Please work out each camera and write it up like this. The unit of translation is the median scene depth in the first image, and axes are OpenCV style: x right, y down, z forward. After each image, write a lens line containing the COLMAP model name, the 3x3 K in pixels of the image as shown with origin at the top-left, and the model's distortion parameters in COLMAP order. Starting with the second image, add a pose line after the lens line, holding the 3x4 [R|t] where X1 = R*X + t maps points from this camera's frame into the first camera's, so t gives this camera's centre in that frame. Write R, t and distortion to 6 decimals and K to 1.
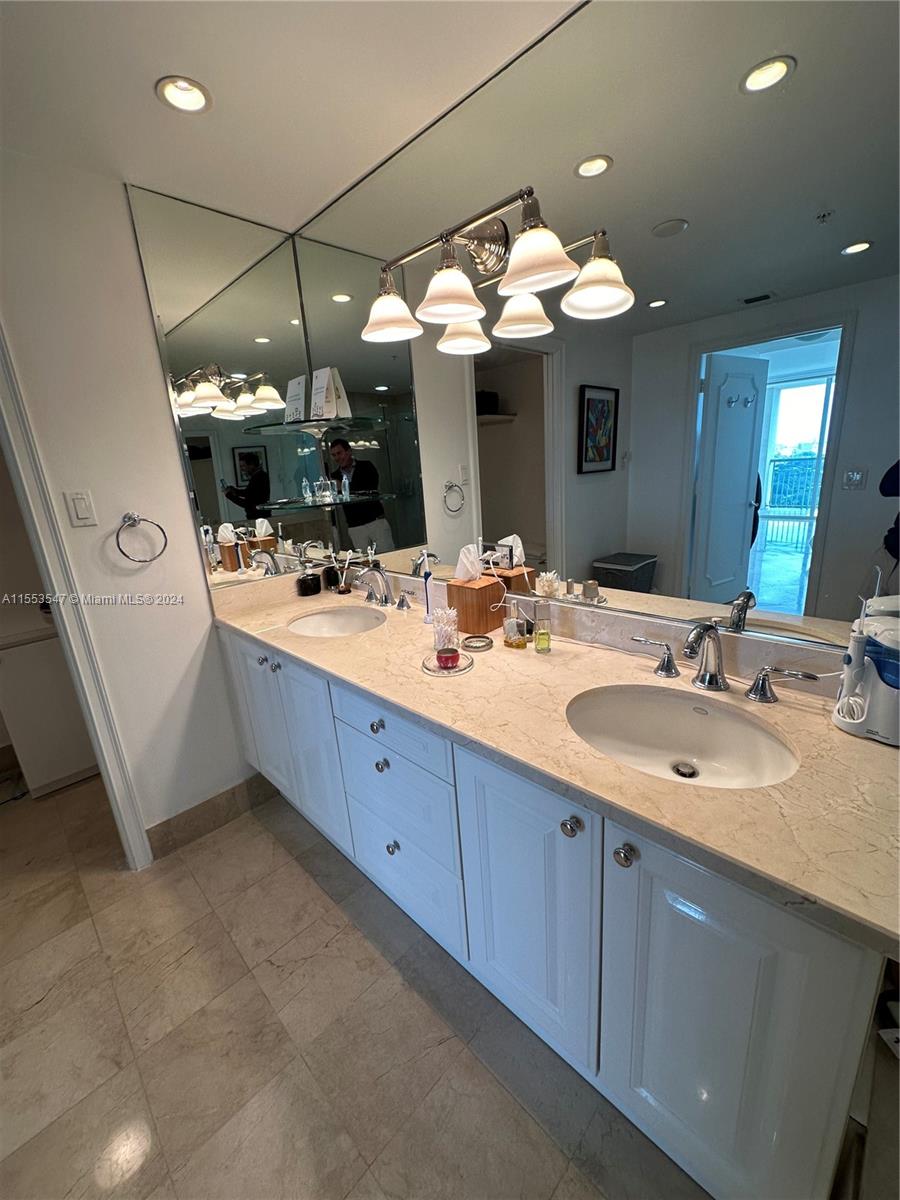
lens RADIAL K [[484.1, 0, 440.3], [0, 484.1, 602.6], [0, 0, 1]] dist [0.004127, 0.000174]
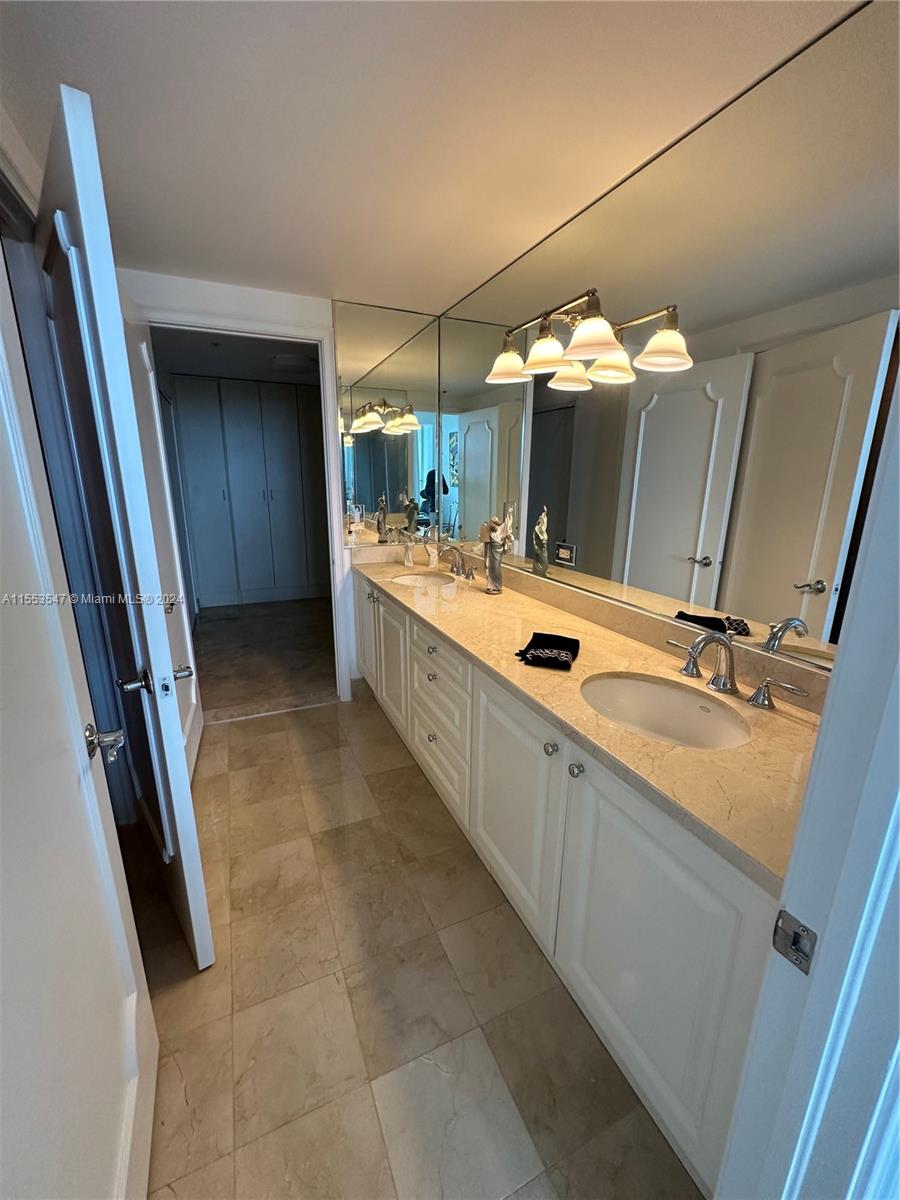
lens RADIAL K [[484.1, 0, 460.6], [0, 484.1, 601.9], [0, 0, 1]] dist [0.004127, 0.000174]
pose [[0.936411, 0.168037, -0.308056, 0.311446], [-0.174057, 0.984703, 0.008043, 0.070238], [0.304696, 0.046088, 0.951334, -0.310033]]
